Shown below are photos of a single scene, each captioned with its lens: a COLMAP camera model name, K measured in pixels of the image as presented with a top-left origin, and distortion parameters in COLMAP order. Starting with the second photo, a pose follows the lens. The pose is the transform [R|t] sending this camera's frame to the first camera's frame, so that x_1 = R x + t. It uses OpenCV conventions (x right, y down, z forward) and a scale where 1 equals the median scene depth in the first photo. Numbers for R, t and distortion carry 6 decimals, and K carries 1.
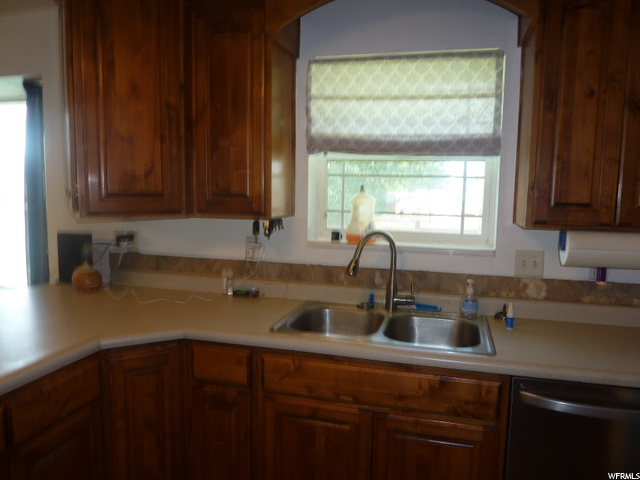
lens RADIAL K [[474.1, 0, 320.2], [0, 474.1, 236.1], [0, 0, 1]] dist [-0.012920, -0.022059]
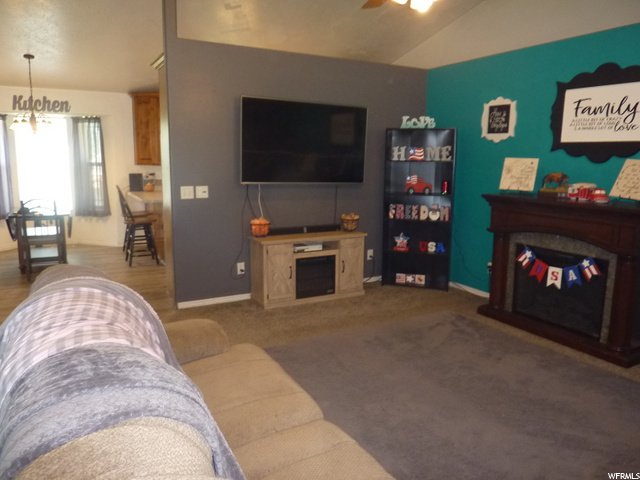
lens RADIAL K [[474.1, 0, 320.2], [0, 474.1, 237.2], [0, 0, 1]] dist [-0.012920, -0.022059]
pose [[0.730143, -0.122224, 0.672274, -1.841393], [0.072547, 0.992177, 0.101593, 0.185861], [-0.679432, -0.025406, 0.733298, -2.104538]]
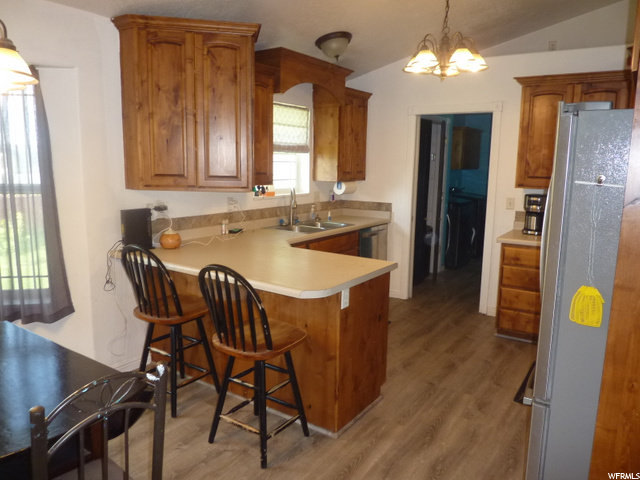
lens RADIAL K [[474.1, 0, 318.9], [0, 474.1, 239.5], [0, 0, 1]] dist [-0.012920, -0.022059]
pose [[0.339692, -0.161232, 0.926614, -1.651777], [0.092759, 0.986137, 0.137584, -0.057459], [-0.935951, 0.039216, 0.349939, 0.119881]]
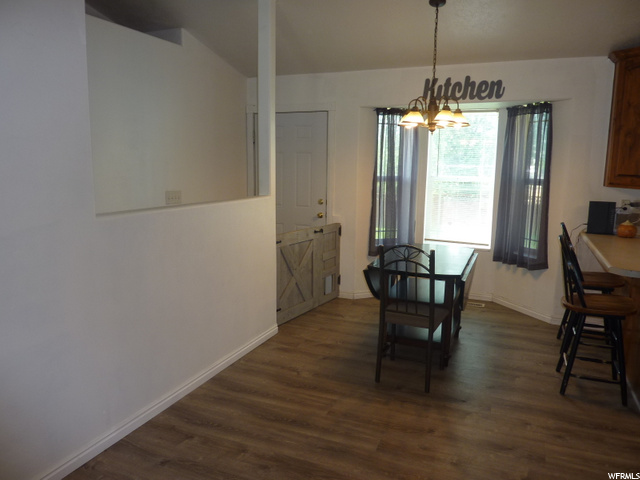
lens RADIAL K [[474.1, 0, 317.5], [0, 474.1, 233.4], [0, 0, 1]] dist [-0.012920, -0.022059]
pose [[0.988060, 0.015329, -0.153307, -1.322584], [-0.009146, 0.999119, 0.040950, 0.049832], [0.153800, -0.039059, 0.987330, -0.780905]]
